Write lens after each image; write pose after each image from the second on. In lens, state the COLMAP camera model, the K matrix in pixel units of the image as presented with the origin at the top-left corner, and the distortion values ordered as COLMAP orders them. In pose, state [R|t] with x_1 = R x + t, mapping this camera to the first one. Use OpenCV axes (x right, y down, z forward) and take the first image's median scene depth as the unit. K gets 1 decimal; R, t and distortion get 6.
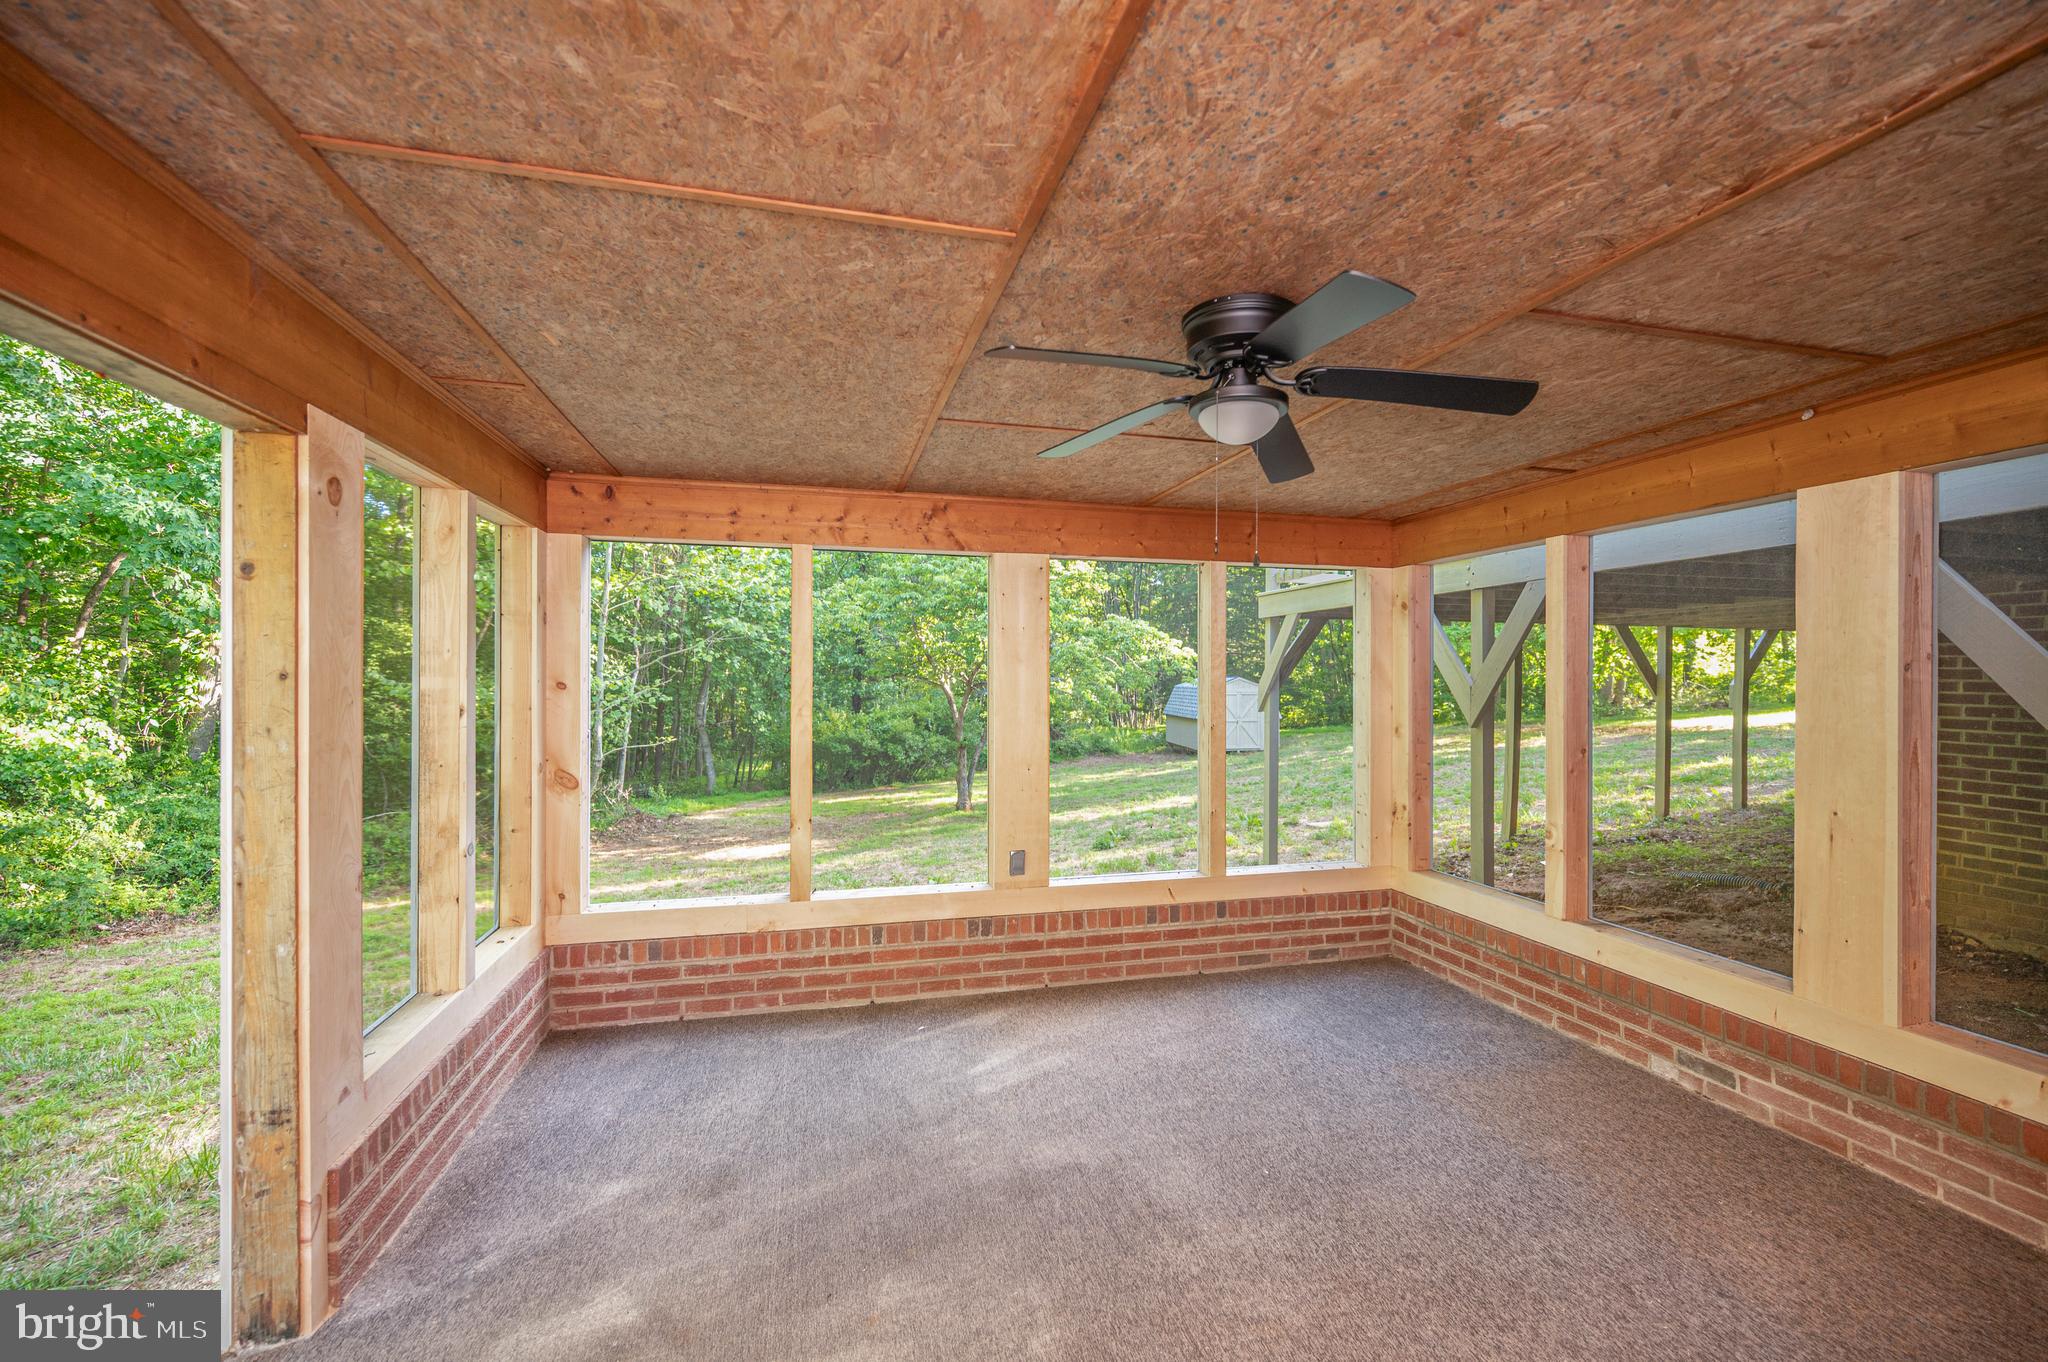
lens RADIAL K [[828.1, 0, 1034.3], [0, 828.1, 678.3], [0, 0, 1]] dist [-0.003108, -0.001098]
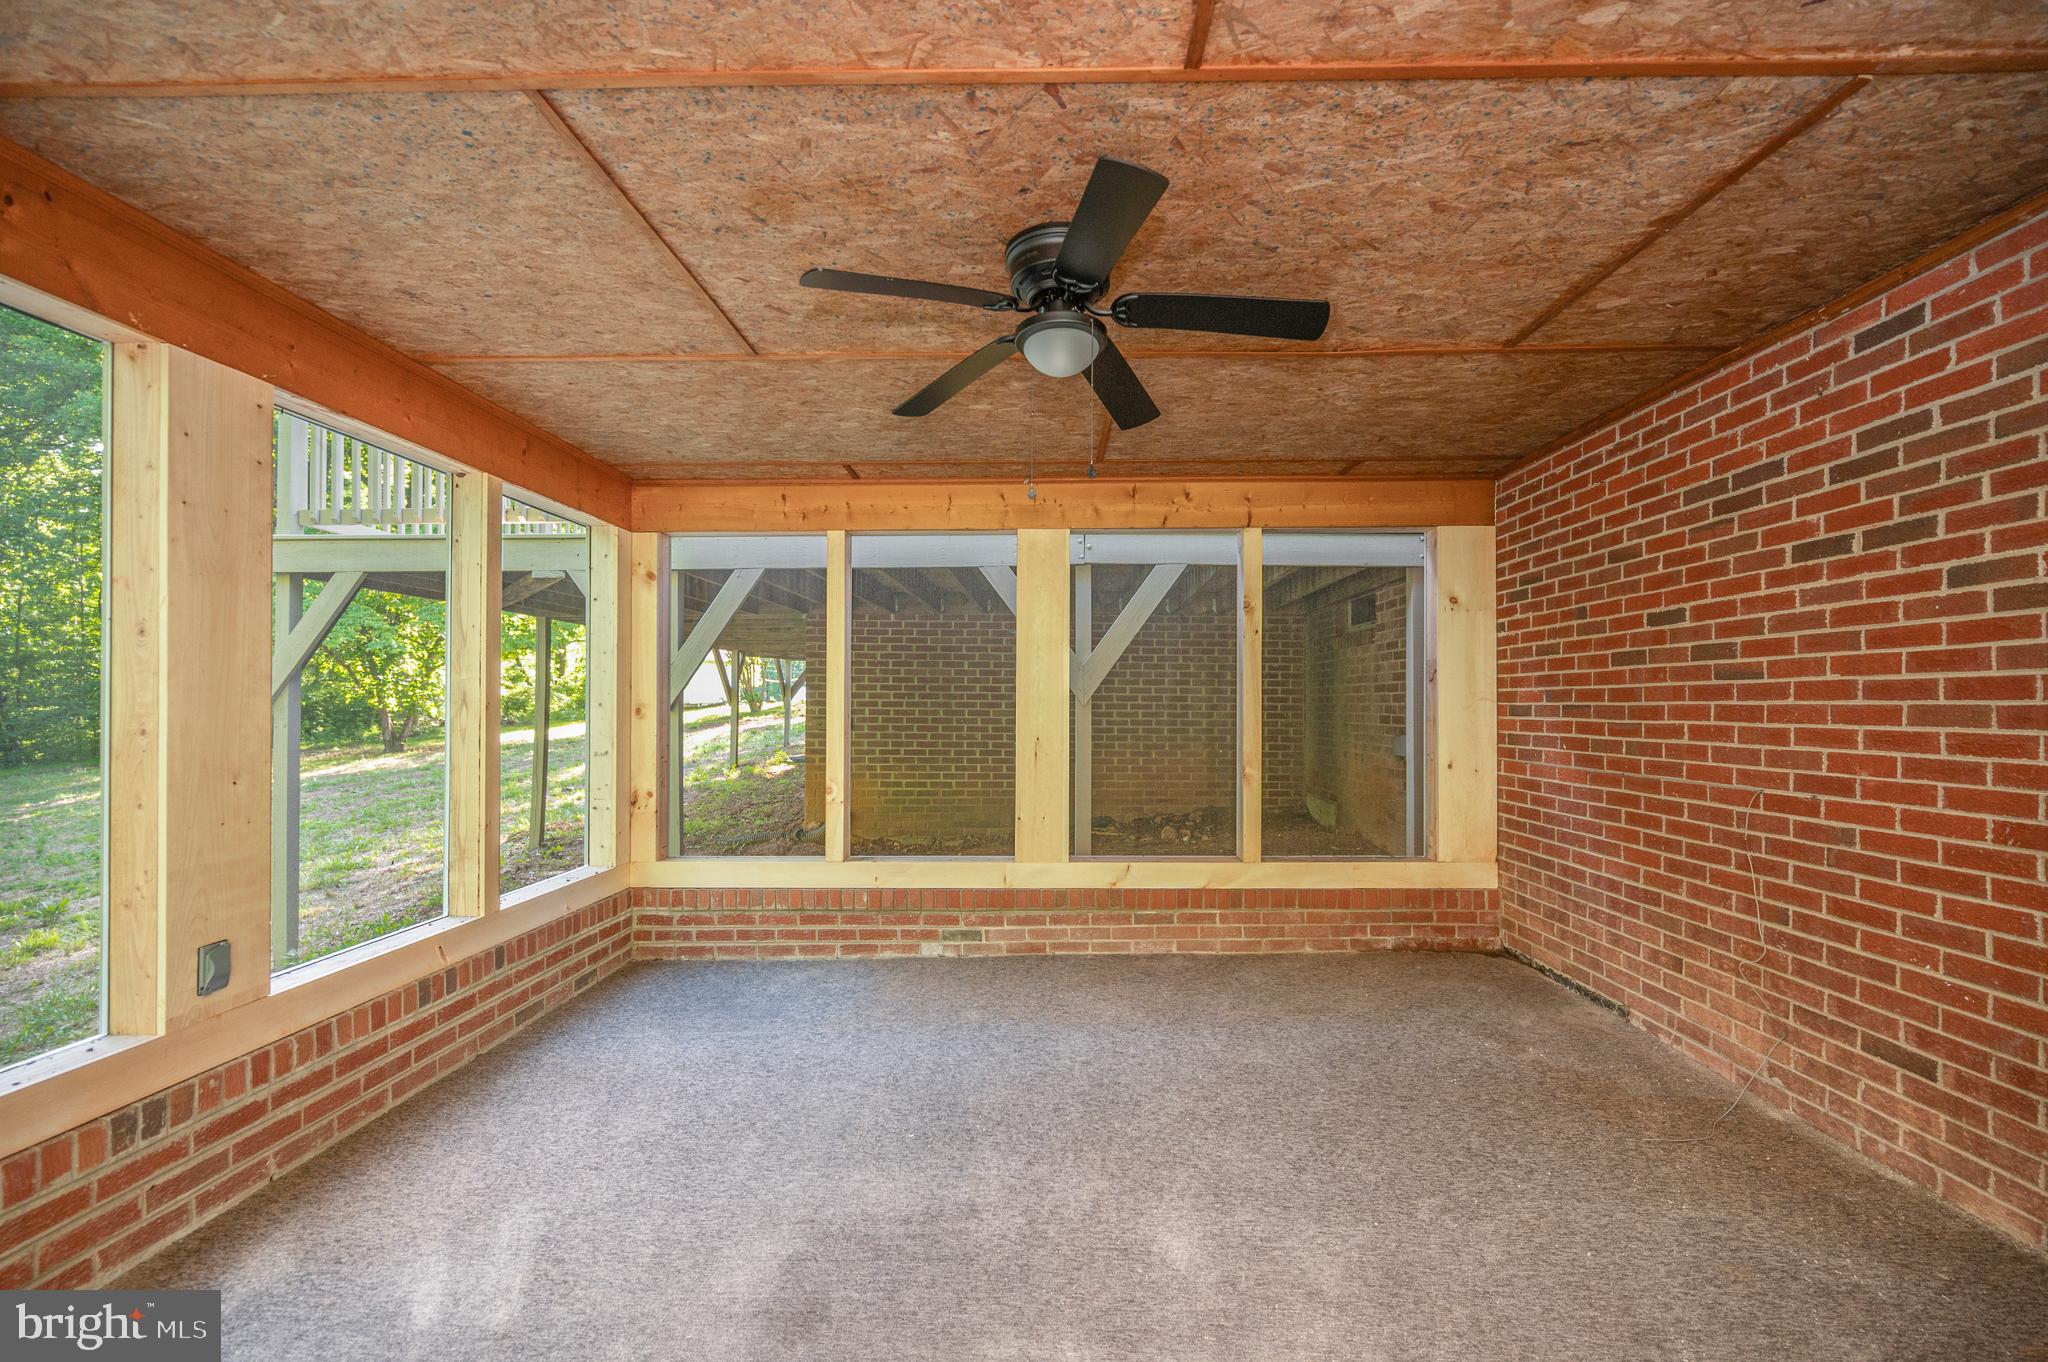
lens RADIAL K [[828.1, 0, 1059.0], [0, 828.1, 700.9], [0, 0, 1]] dist [-0.003108, -0.001098]
pose [[0.272166, -0.003731, 0.962243, -0.359040], [0.002193, 0.999992, 0.003257, 0.056580], [-0.962248, 0.001224, 0.272172, 0.350902]]
